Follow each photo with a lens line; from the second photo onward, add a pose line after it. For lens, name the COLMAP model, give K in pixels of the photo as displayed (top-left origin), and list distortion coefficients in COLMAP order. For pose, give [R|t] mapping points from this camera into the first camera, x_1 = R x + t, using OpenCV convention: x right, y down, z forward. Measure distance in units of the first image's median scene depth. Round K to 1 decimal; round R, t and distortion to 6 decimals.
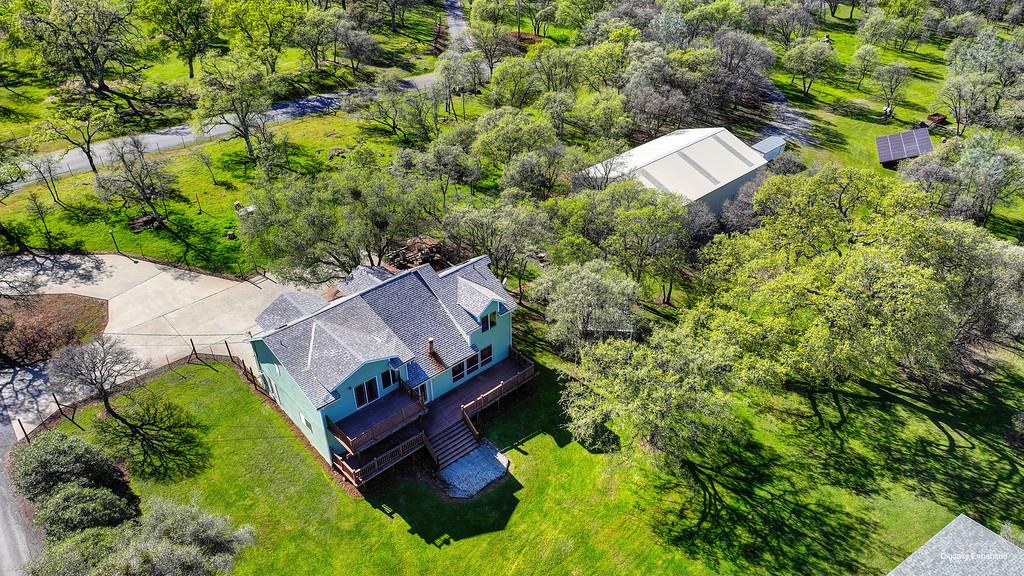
lens RADIAL K [[763.0, 0, 537.6], [0, 763.0, 289.9], [0, 0, 1]] dist [-0.009959, 0.039366]
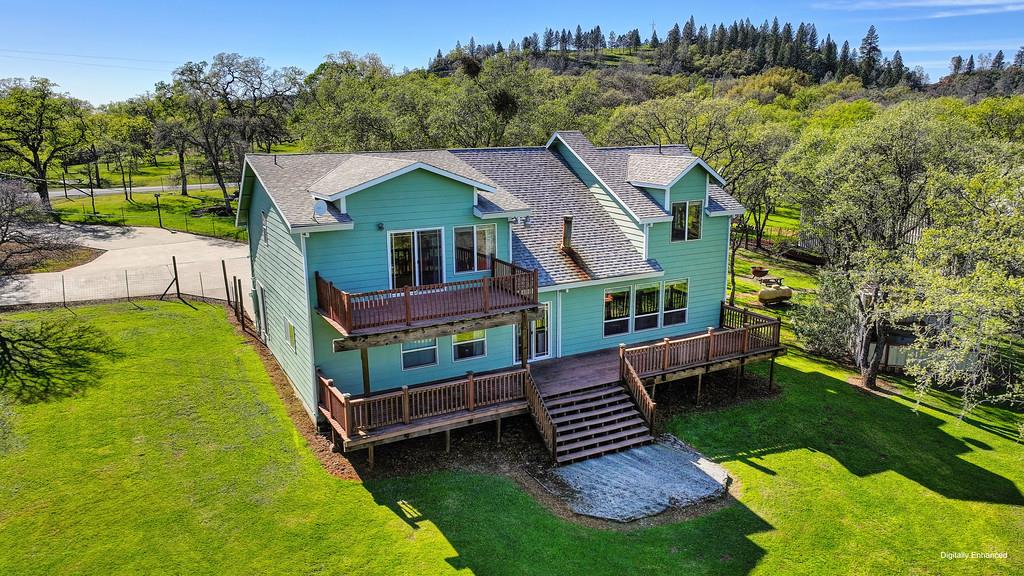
lens RADIAL K [[754.6, 0, 512.0], [0, 754.6, 288.0], [0, 0, 1]] dist [-0.009767, 0.041126]
pose [[0.968211, 0.039149, -0.247052, -0.052181], [-0.128866, 0.924585, -0.358519, 0.279524], [0.214385, 0.378959, 0.900238, 0.562210]]
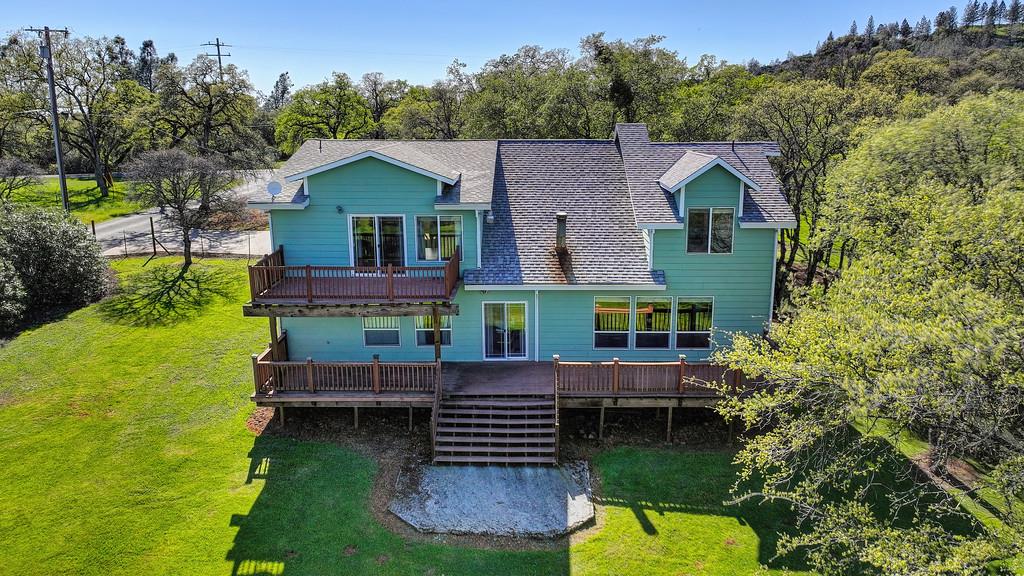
lens RADIAL K [[754.6, 0, 512.0], [0, 754.6, 288.0], [0, 0, 1]] dist [-0.009767, 0.041126]
pose [[0.722552, 0.151439, -0.674525, 0.148176], [-0.387325, 0.896871, -0.213546, 0.209225], [0.572623, 0.415559, 0.706692, 0.665364]]
